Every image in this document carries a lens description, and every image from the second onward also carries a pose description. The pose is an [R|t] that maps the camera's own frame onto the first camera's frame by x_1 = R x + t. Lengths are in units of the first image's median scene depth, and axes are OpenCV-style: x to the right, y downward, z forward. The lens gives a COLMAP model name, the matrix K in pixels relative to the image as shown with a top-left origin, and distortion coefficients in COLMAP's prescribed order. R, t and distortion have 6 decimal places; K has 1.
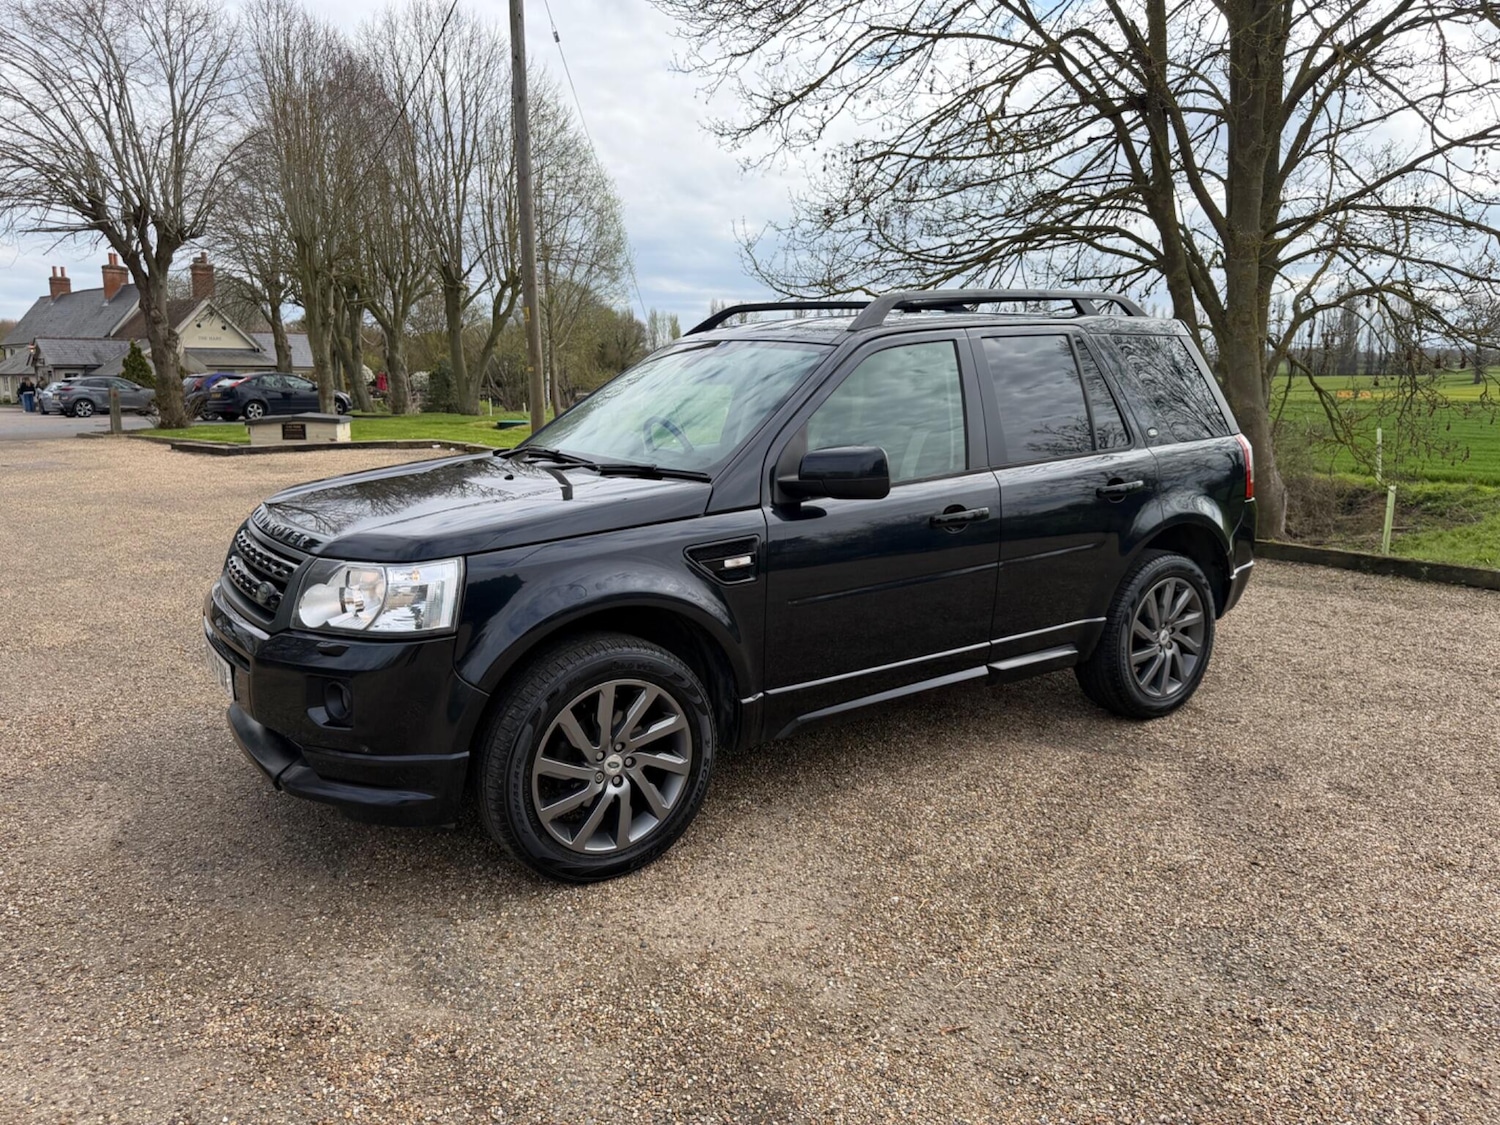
lens RADIAL K [[1056.2, 0, 750.0], [0, 1056.2, 562.5], [0, 0, 1]] dist [0.068744, -0.089733]
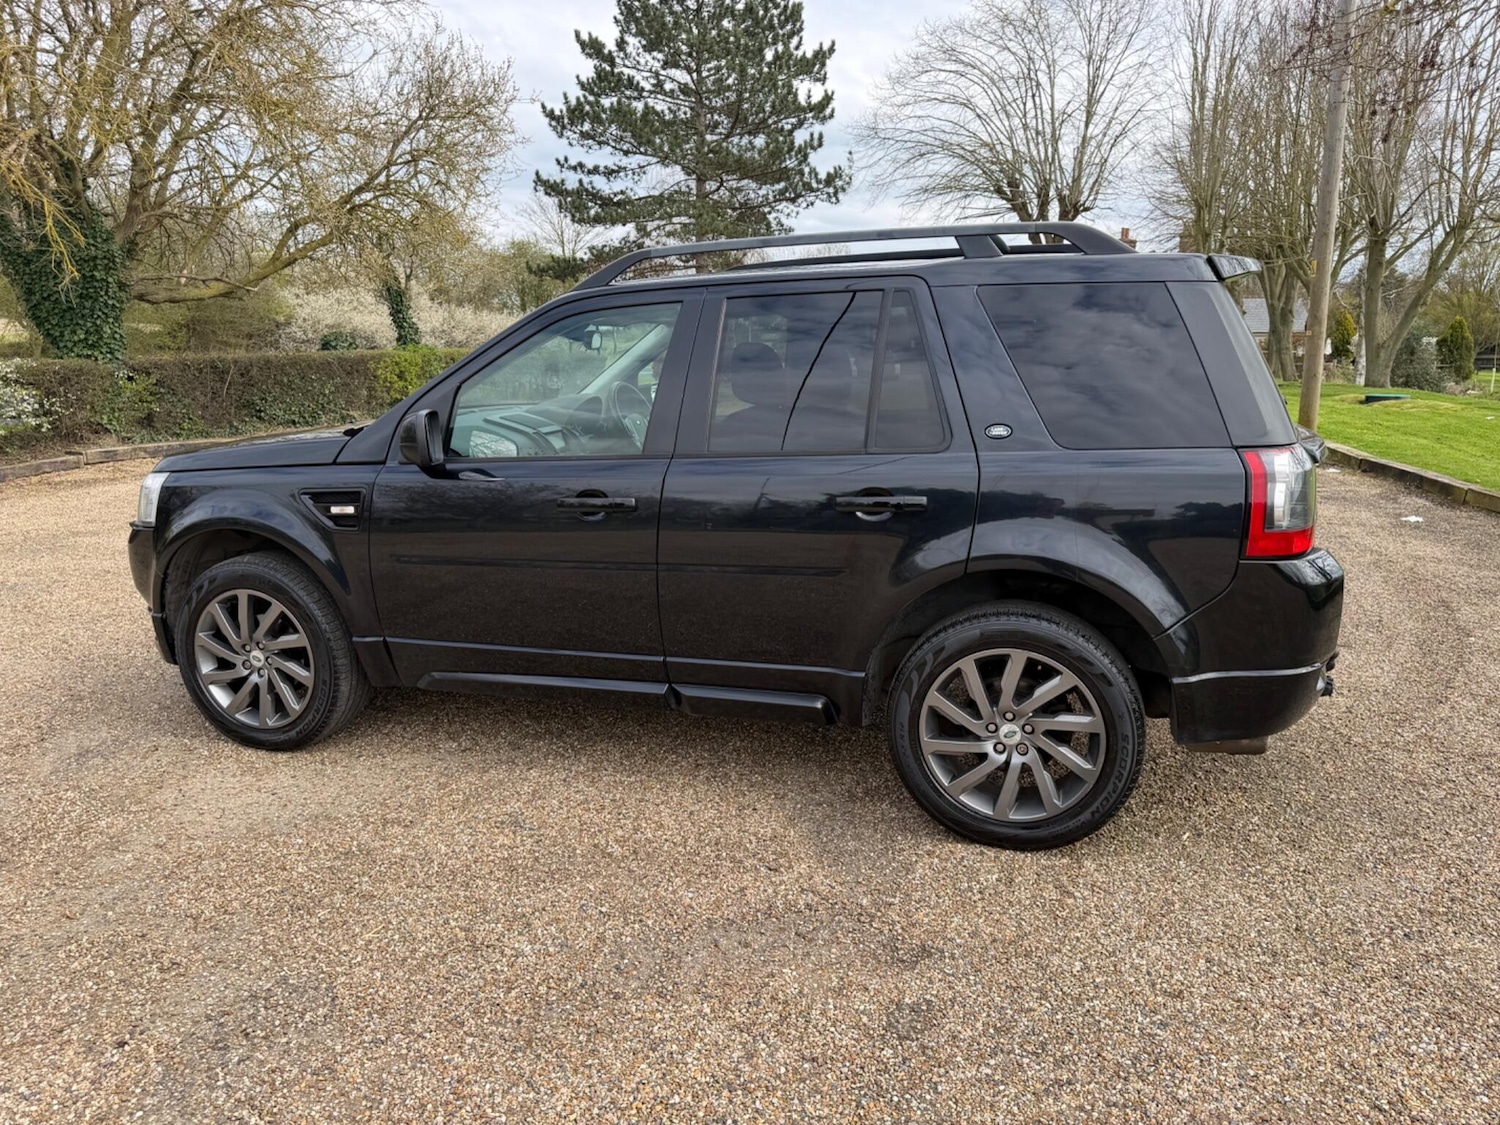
lens RADIAL K [[1057.7, 0, 750.0], [0, 1057.7, 562.5], [0, 0, 1]] dist [0.041634, -0.045523]
pose [[0.627239, 0.163360, -0.761502, 0.903063], [-0.139502, 0.985508, 0.096509, -0.092180], [0.766232, 0.045697, 0.640938, 0.504532]]
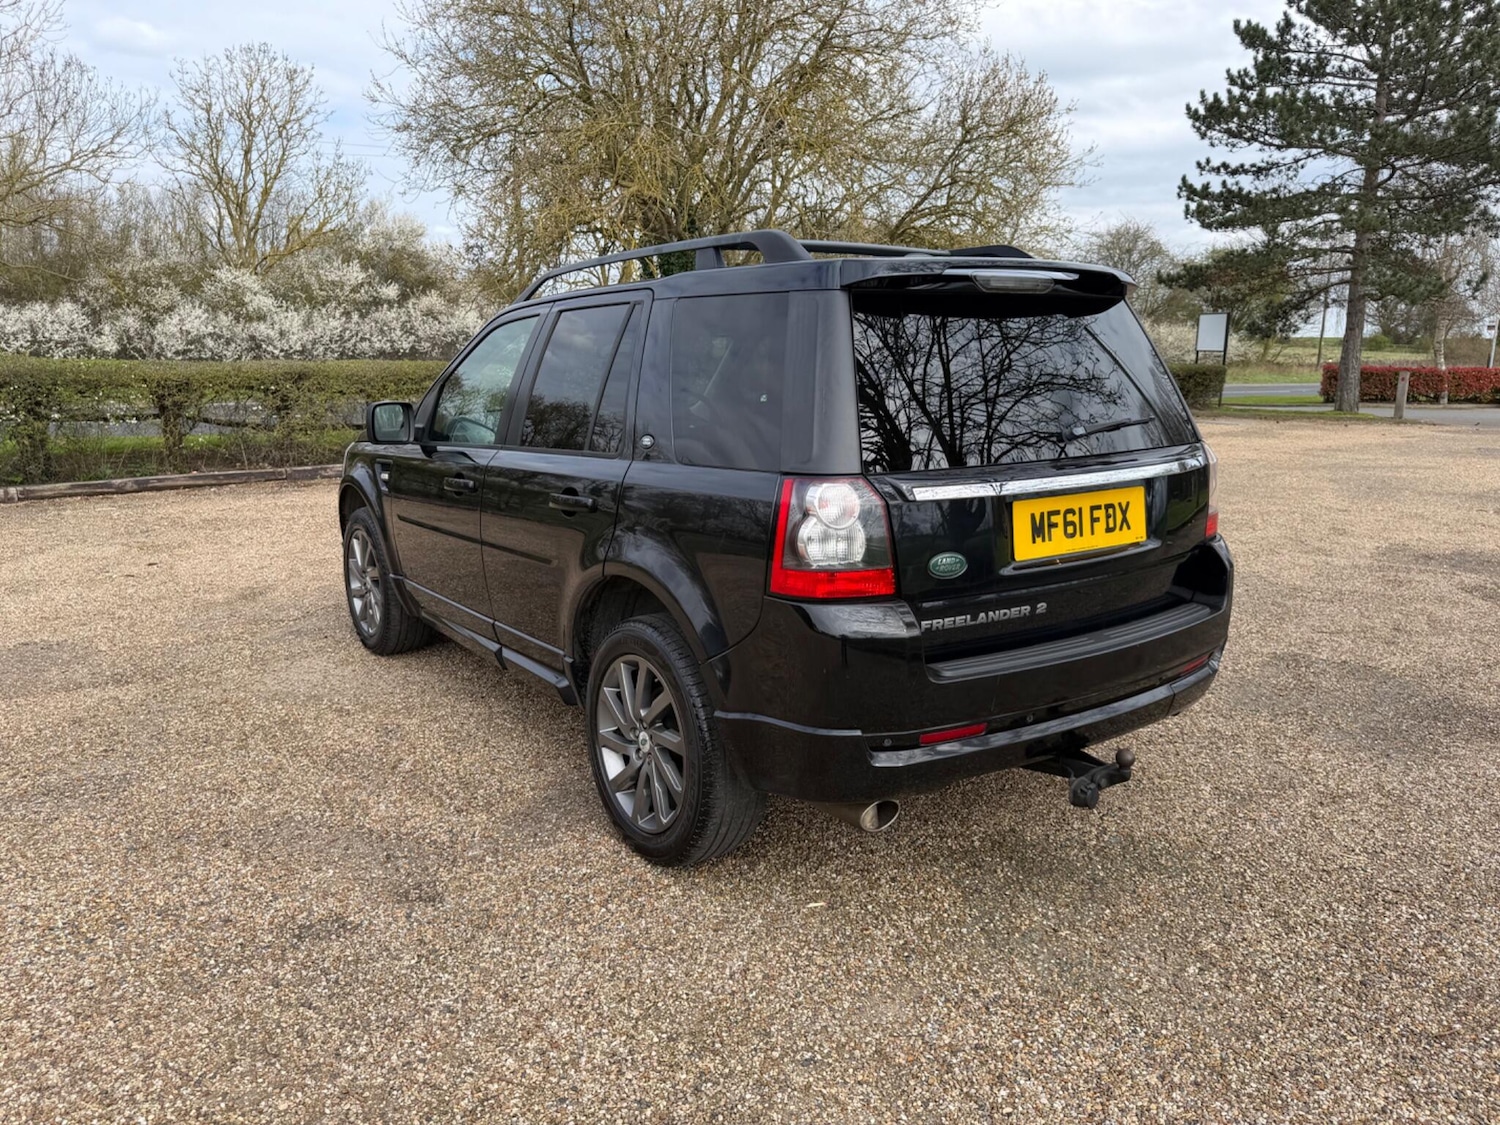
lens RADIAL K [[1057.7, 0, 750.0], [0, 1057.7, 562.5], [0, 0, 1]] dist [0.041634, -0.045523]
pose [[0.032353, 0.199830, -0.979296, 1.192437], [-0.185173, 0.964045, 0.190601, -0.211184], [0.982173, 0.175173, 0.068193, 1.156070]]
